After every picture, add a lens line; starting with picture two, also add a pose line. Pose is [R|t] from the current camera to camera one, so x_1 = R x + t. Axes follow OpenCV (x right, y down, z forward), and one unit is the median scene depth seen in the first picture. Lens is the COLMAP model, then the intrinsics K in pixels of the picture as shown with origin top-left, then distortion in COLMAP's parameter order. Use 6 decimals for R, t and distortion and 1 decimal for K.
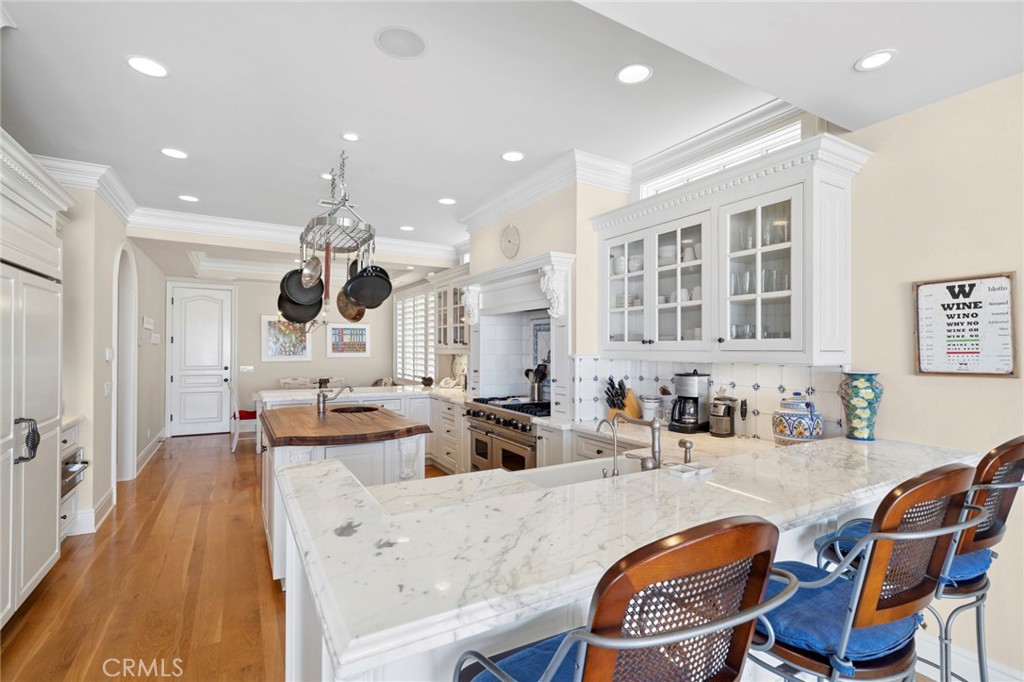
lens RADIAL K [[476.0, 0, 524.5], [0, 476.0, 347.1], [0, 0, 1]] dist [-0.000636, -0.000476]
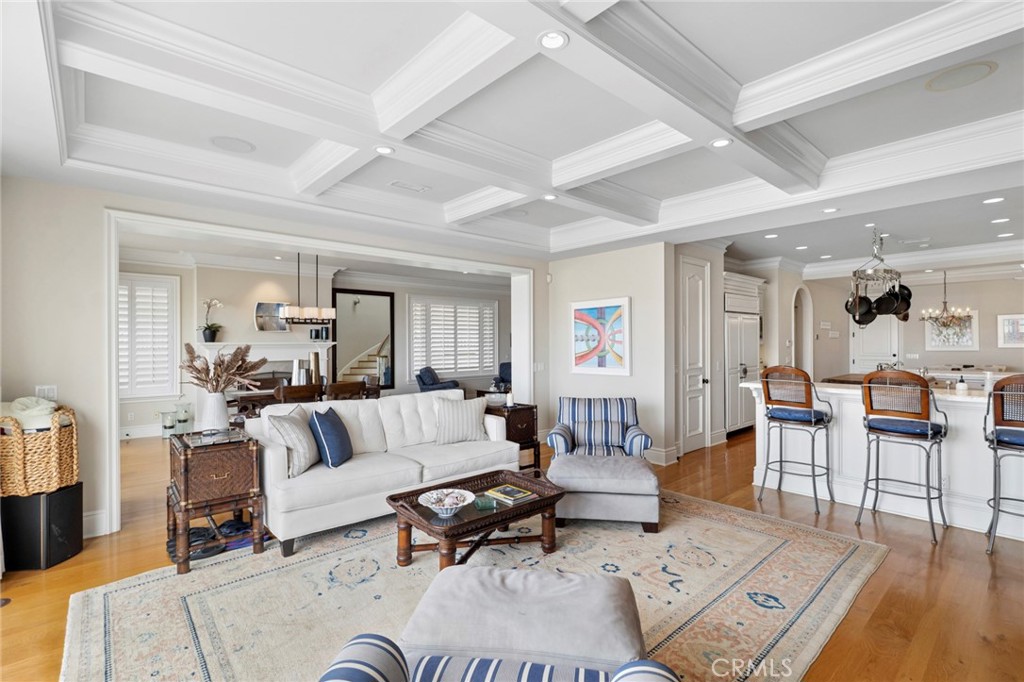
lens RADIAL K [[472.6, 0, 508.5], [0, 472.6, 342.7], [0, 0, 1]] dist [0.001225, -0.000338]
pose [[0.182389, -0.007468, -0.983198, 1.273093], [0.010303, 0.999931, -0.005684, 0.016927], [0.983173, -0.009094, 0.182453, -0.782154]]
